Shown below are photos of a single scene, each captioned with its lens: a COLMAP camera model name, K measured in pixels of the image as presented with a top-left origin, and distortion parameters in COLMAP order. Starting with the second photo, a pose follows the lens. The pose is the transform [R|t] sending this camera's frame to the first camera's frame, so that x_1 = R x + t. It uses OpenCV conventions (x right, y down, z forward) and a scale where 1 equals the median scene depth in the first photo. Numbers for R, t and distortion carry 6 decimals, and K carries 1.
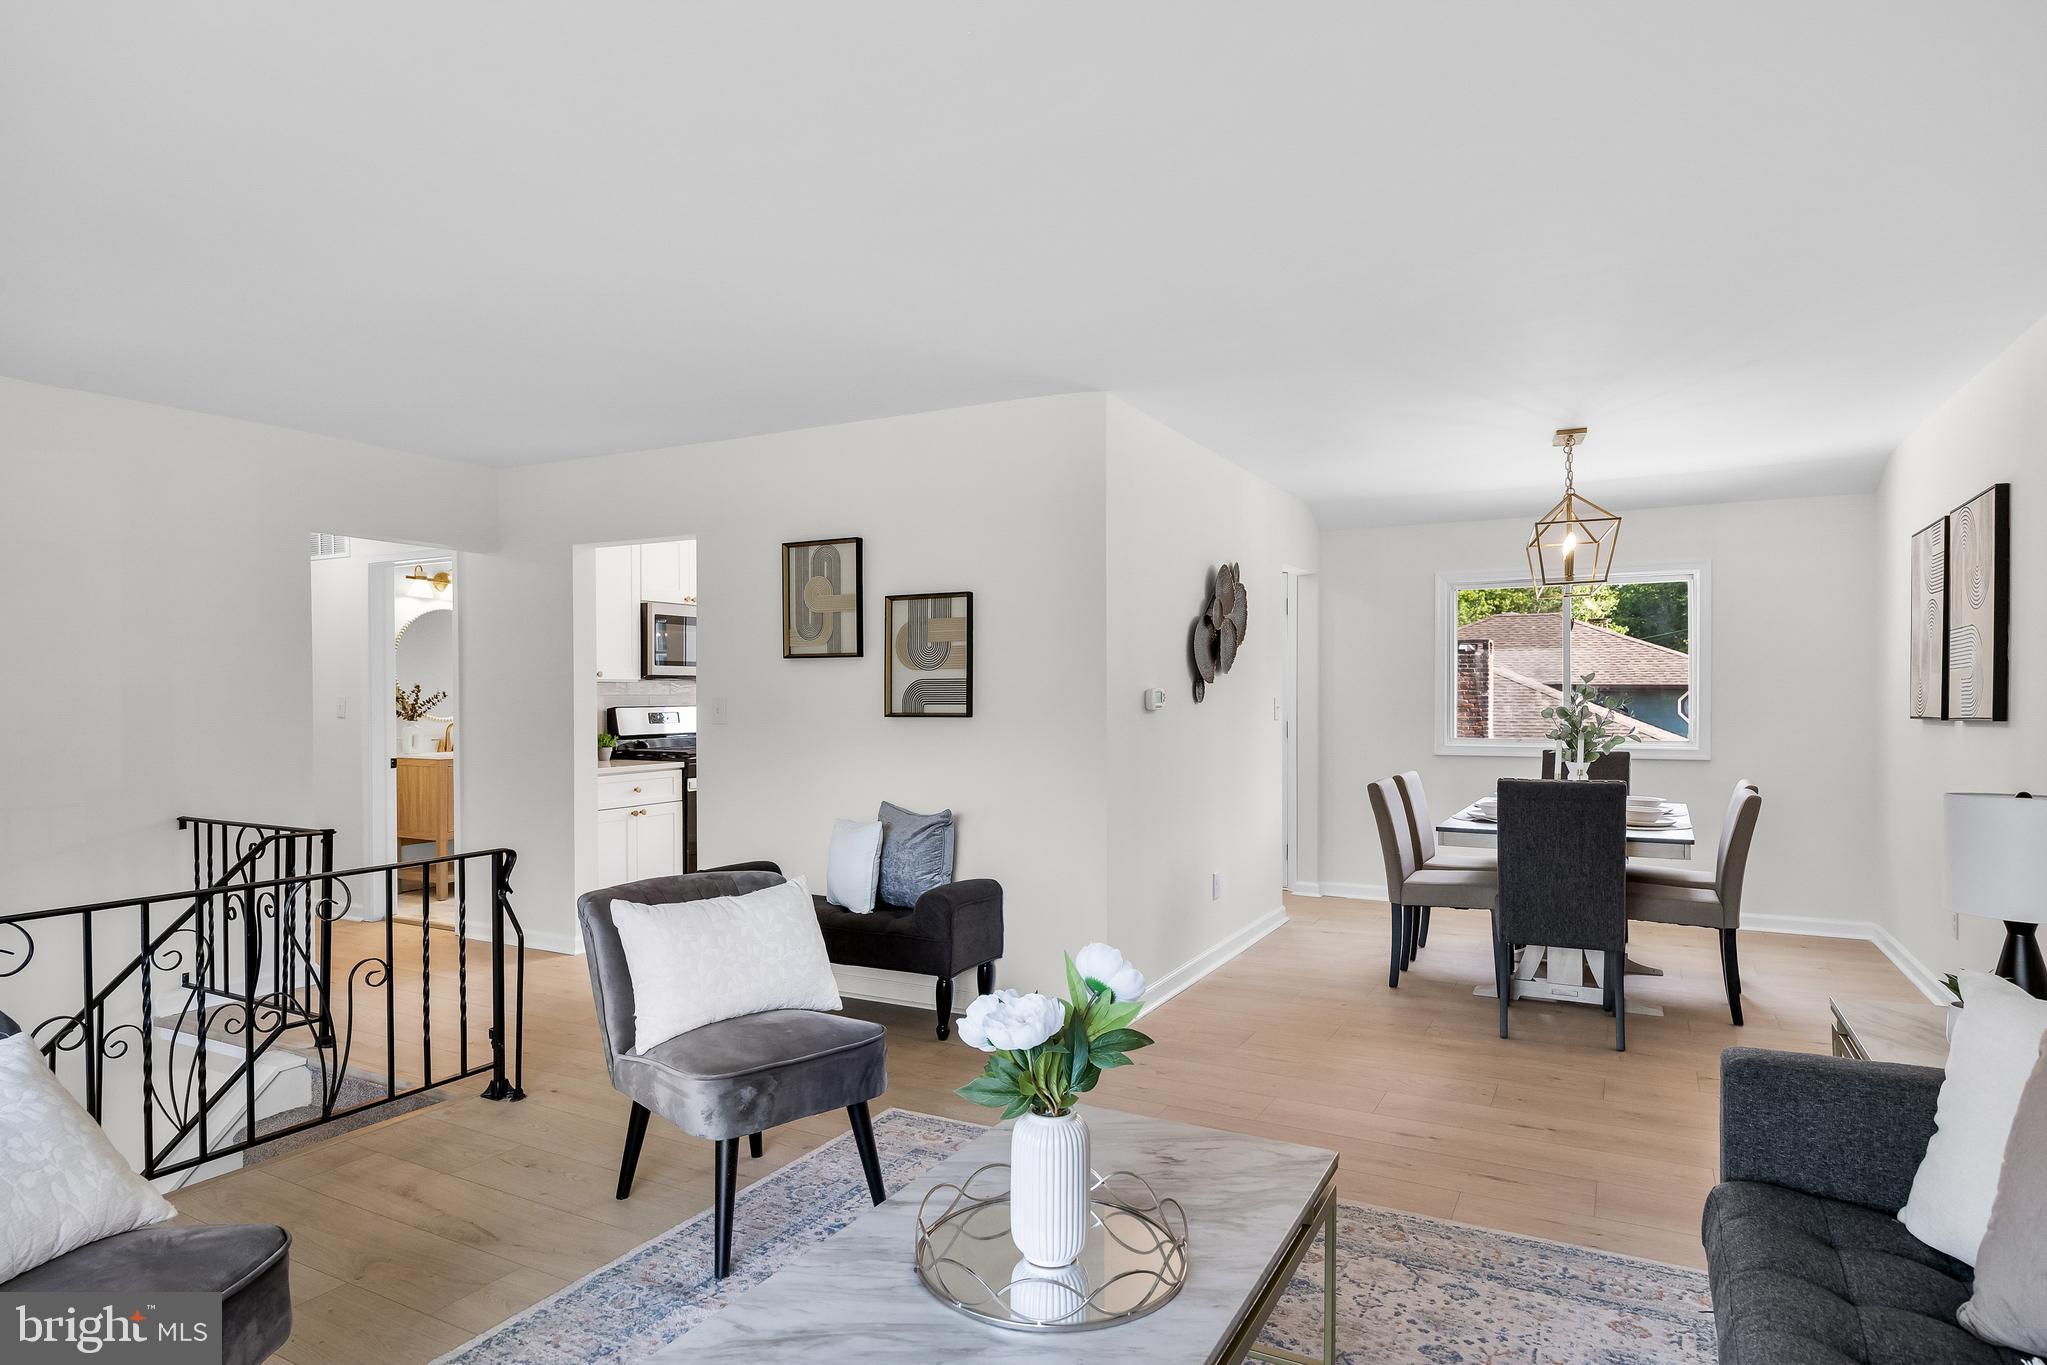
lens RADIAL K [[1174.5, 0, 990.3], [0, 1174.5, 677.2], [0, 0, 1]] dist [0.001598, -0.000334]
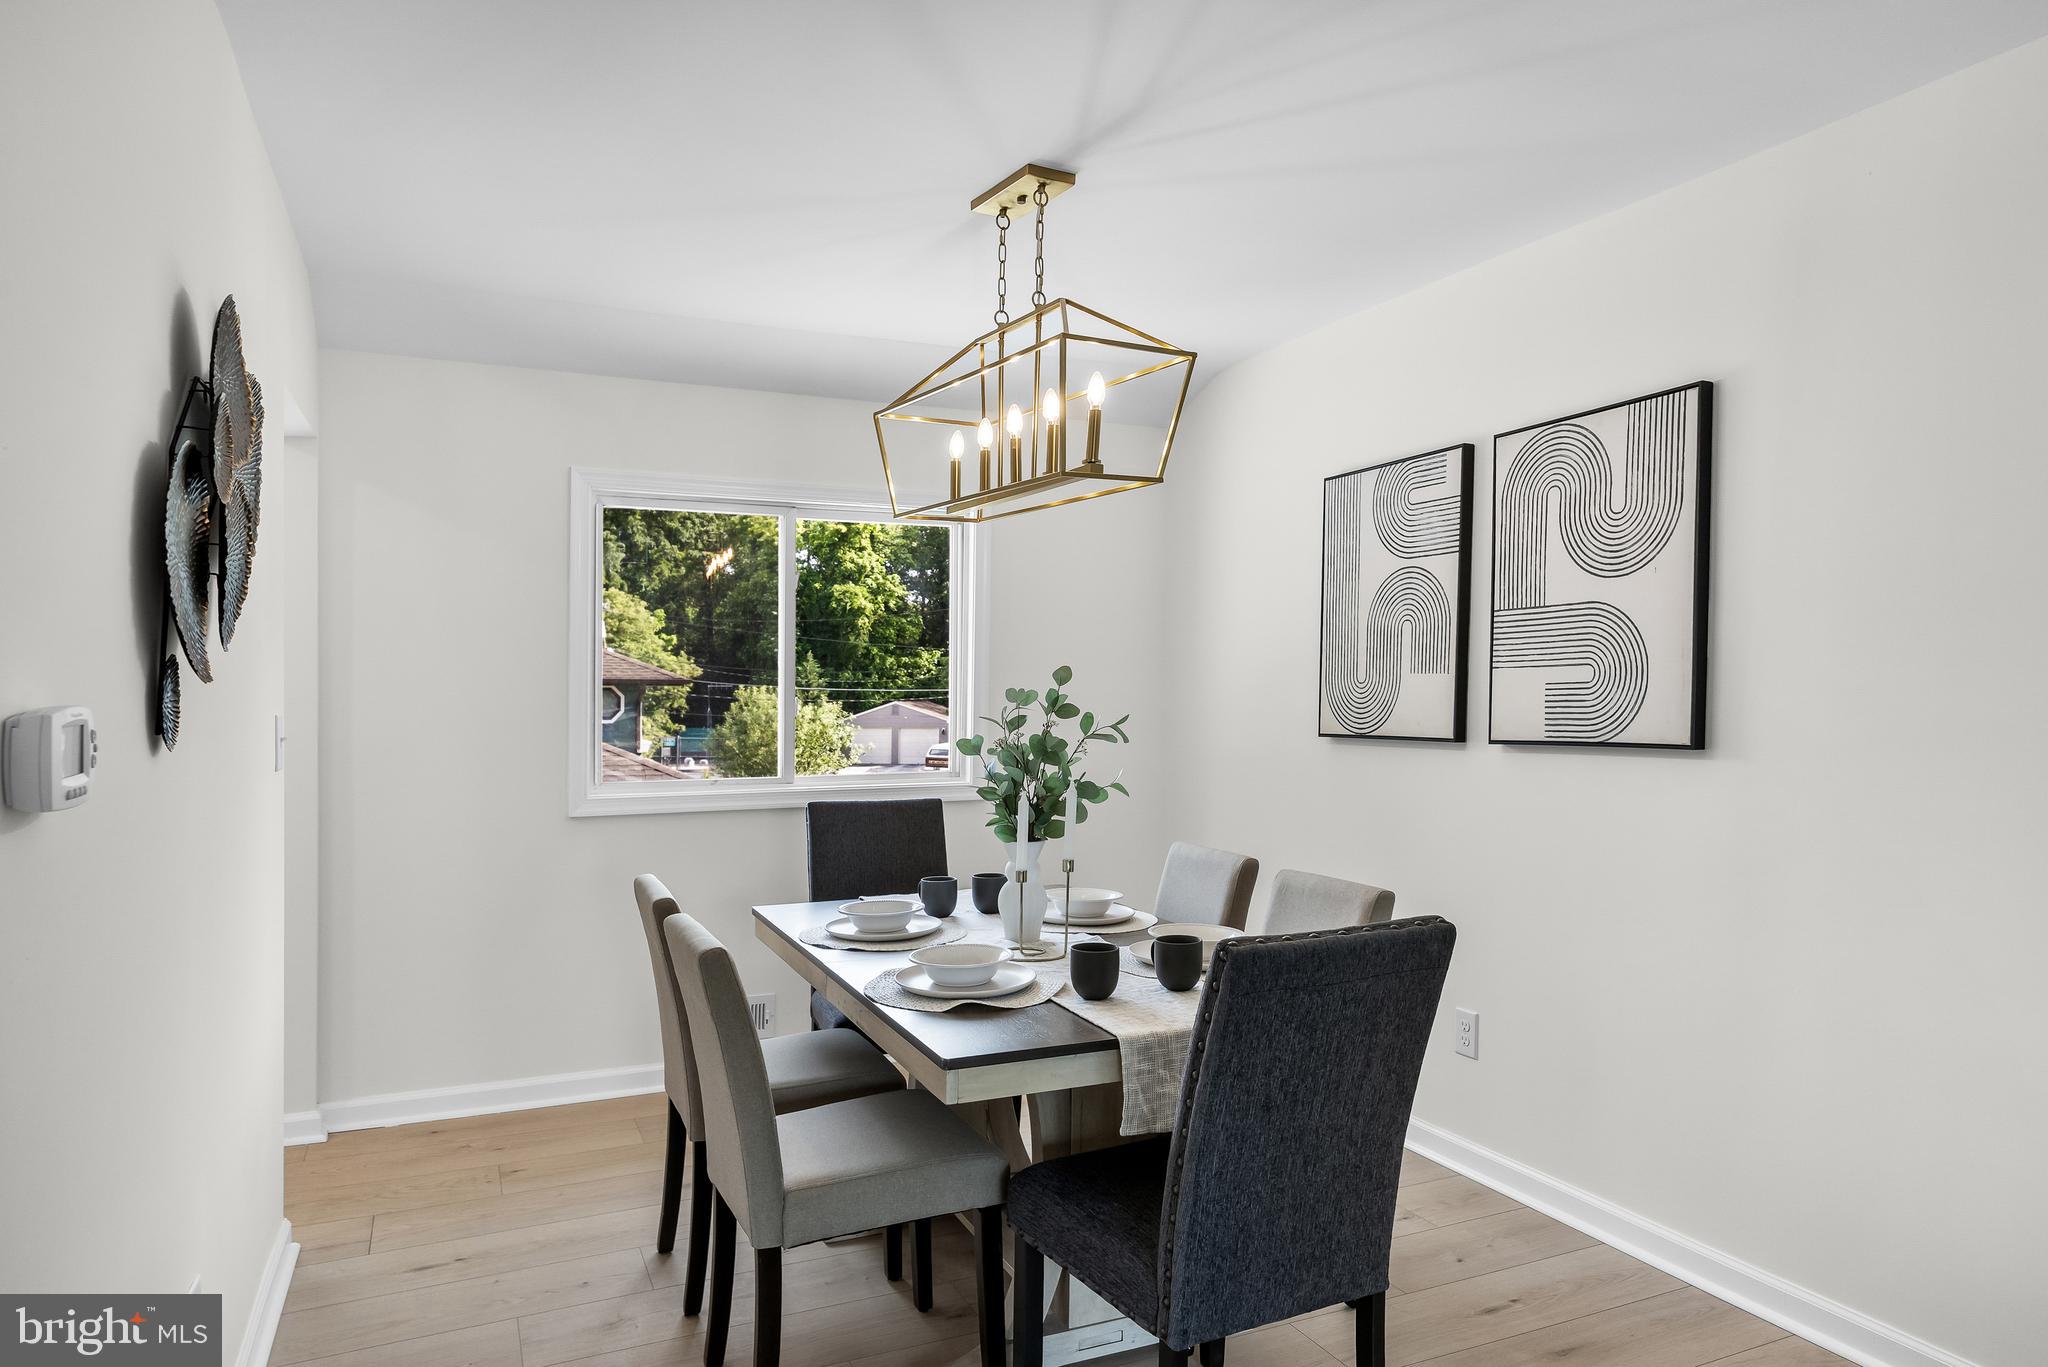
lens RADIAL K [[1287.6, 0, 1024.0], [0, 1287.6, 683.5], [0, 0, 1]] dist [-0.002637, -0.000573]
pose [[0.599317, 0.003911, 0.800502, 0.053653], [-0.015313, 0.999861, 0.006579, 0.000558], [-0.800366, -0.016201, 0.599293, 0.649942]]
